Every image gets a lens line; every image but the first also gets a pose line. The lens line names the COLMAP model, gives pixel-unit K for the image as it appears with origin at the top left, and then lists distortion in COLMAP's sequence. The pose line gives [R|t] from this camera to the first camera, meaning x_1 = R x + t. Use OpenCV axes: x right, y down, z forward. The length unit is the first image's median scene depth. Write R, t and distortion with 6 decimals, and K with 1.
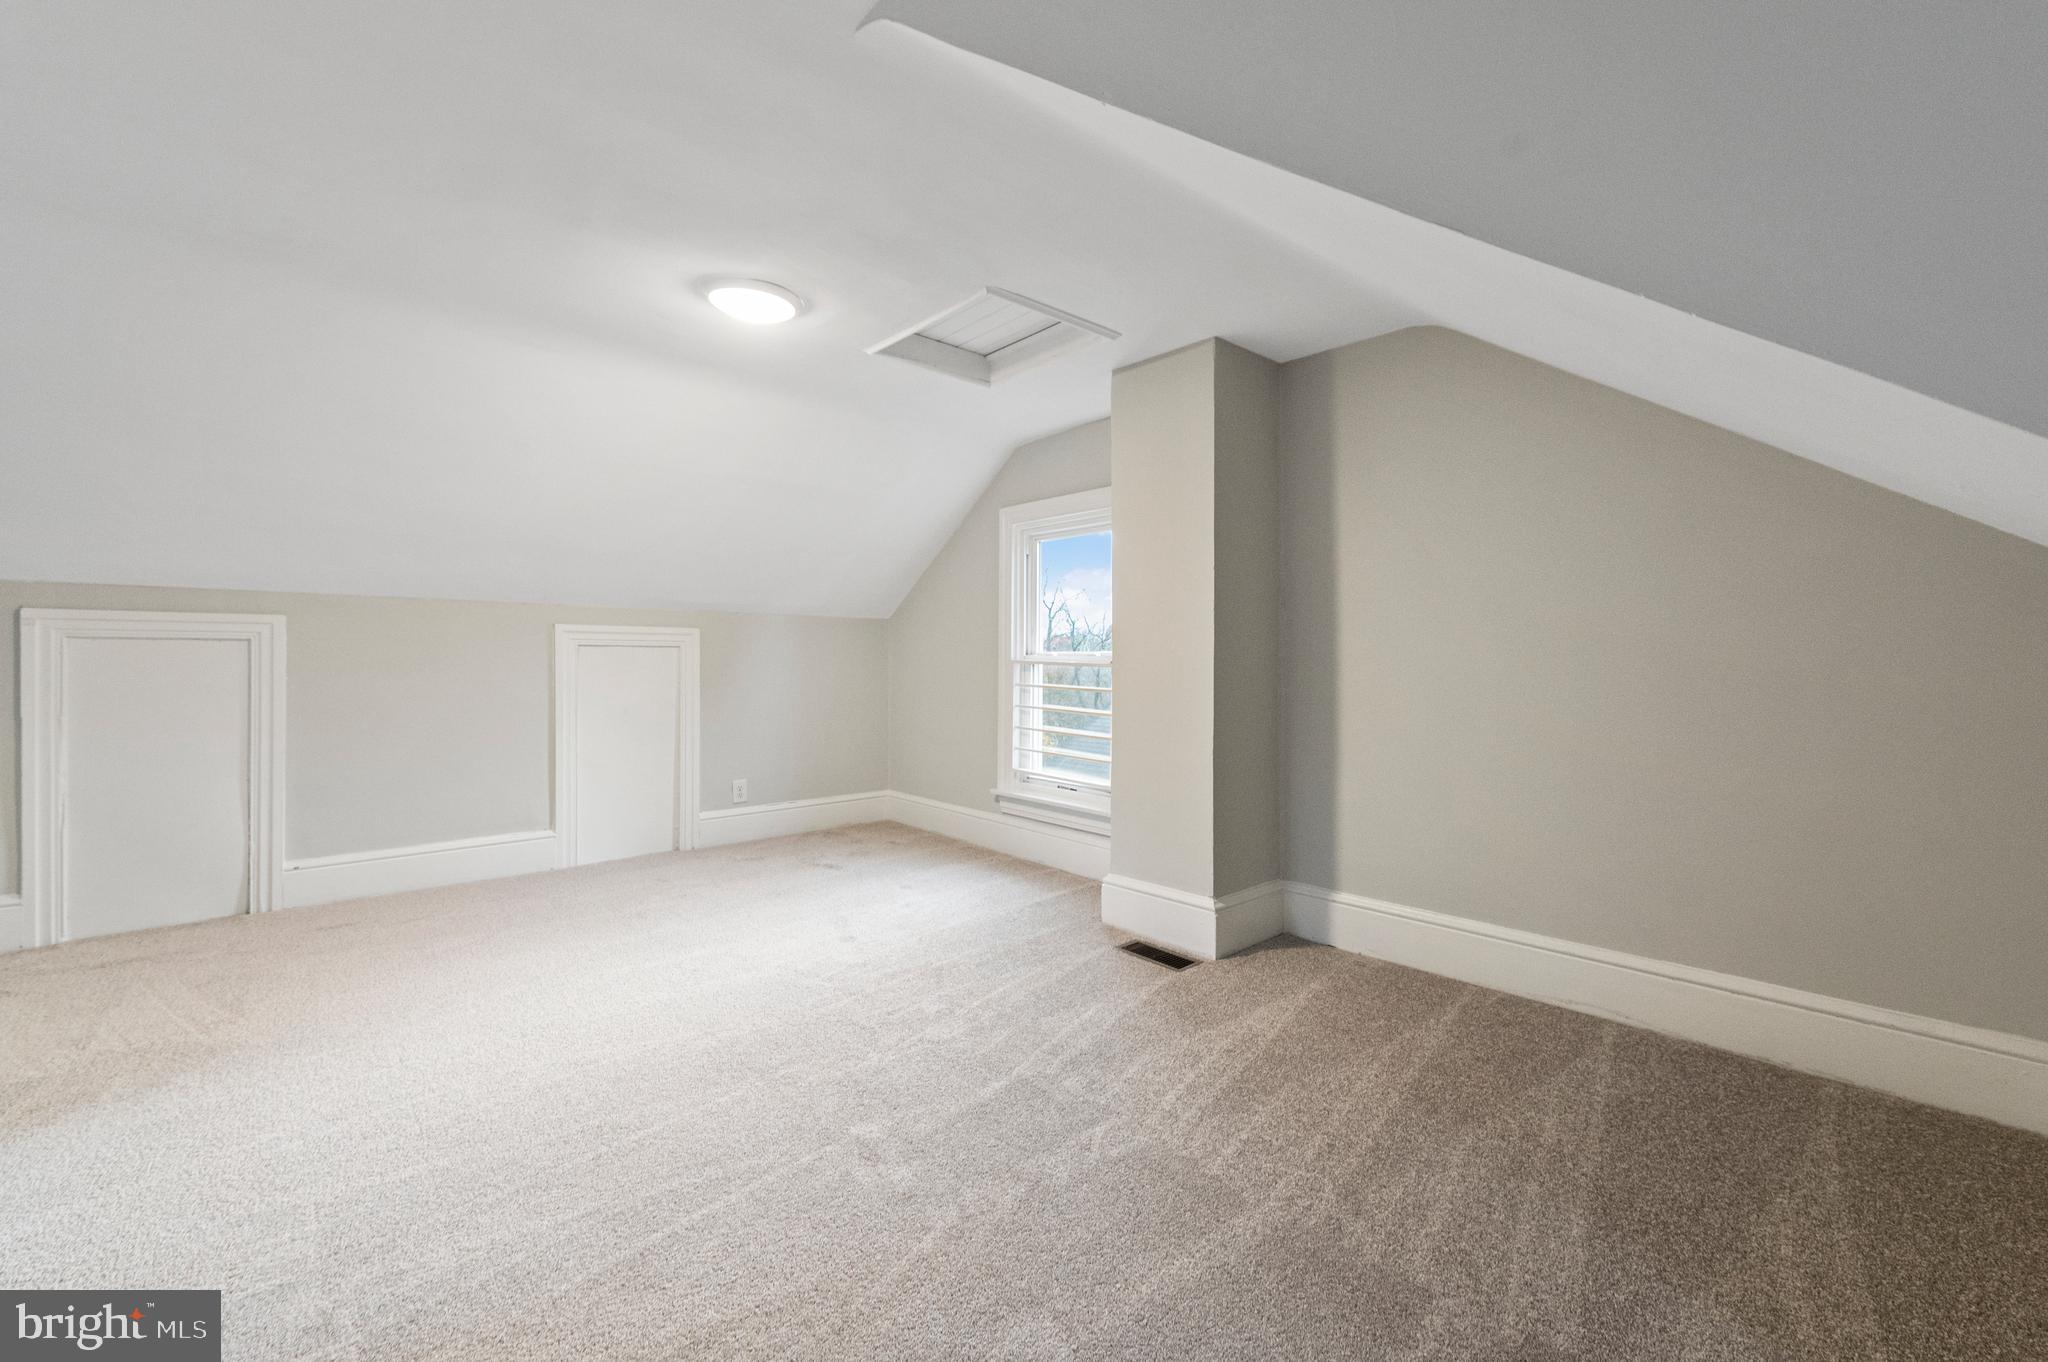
lens RADIAL K [[817.3, 0, 1011.5], [0, 817.3, 666.5], [0, 0, 1]] dist [0.008547, -0.001822]
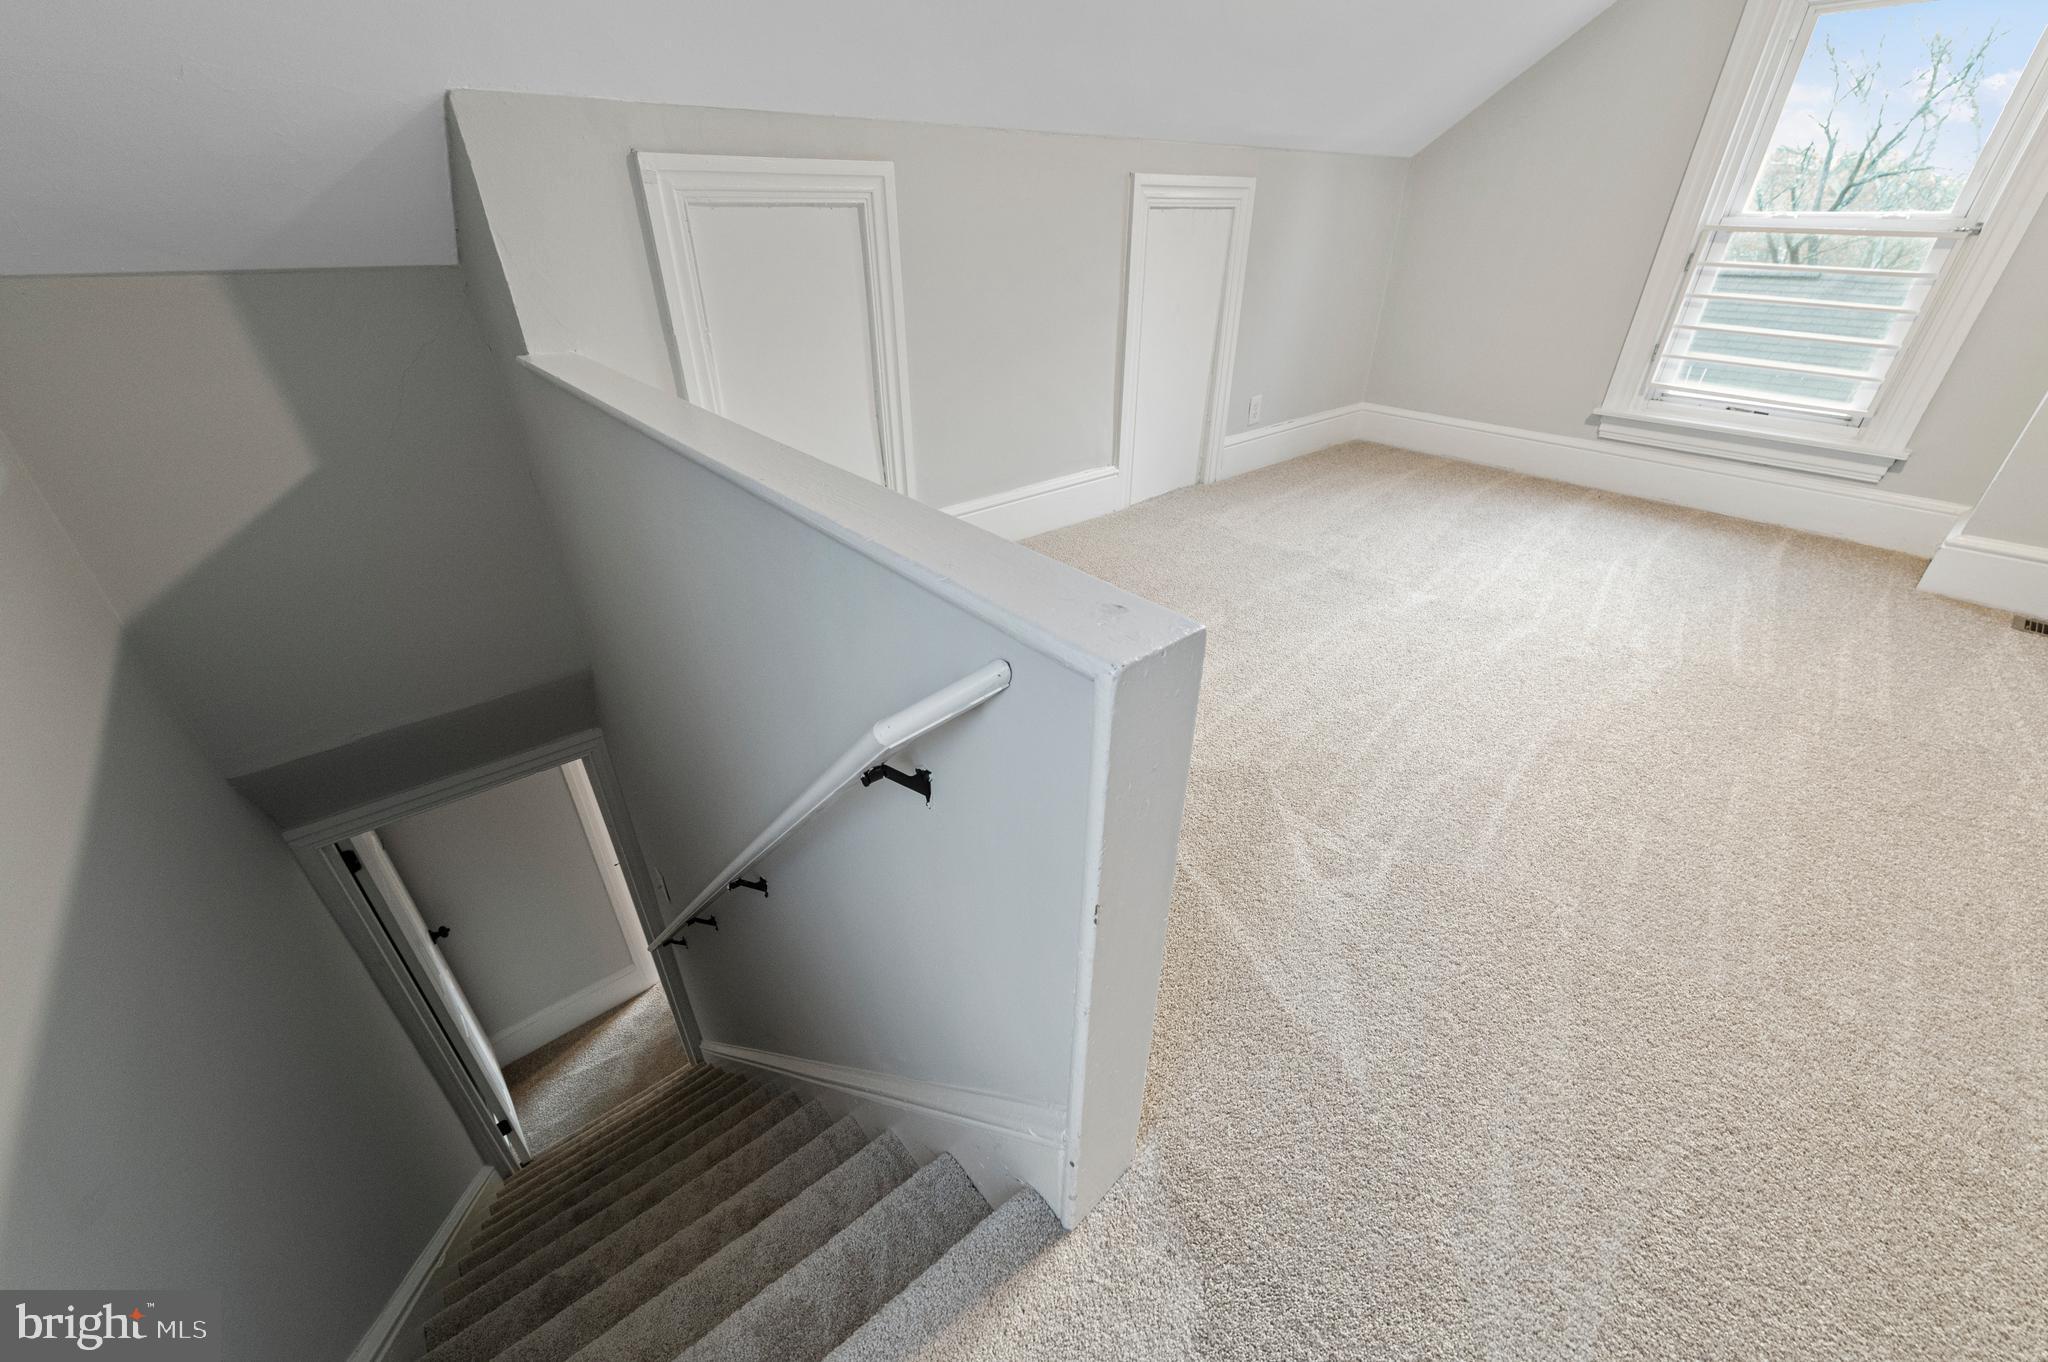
lens RADIAL K [[817.3, 0, 1032.0], [0, 817.3, 673.2], [0, 0, 1]] dist [0.008547, -0.001822]
pose [[0.999974, -0.000109, -0.007247, -0.577368], [0.003614, 0.874268, 0.485431, -0.016378], [0.006283, -0.485444, 0.874245, 0.162063]]
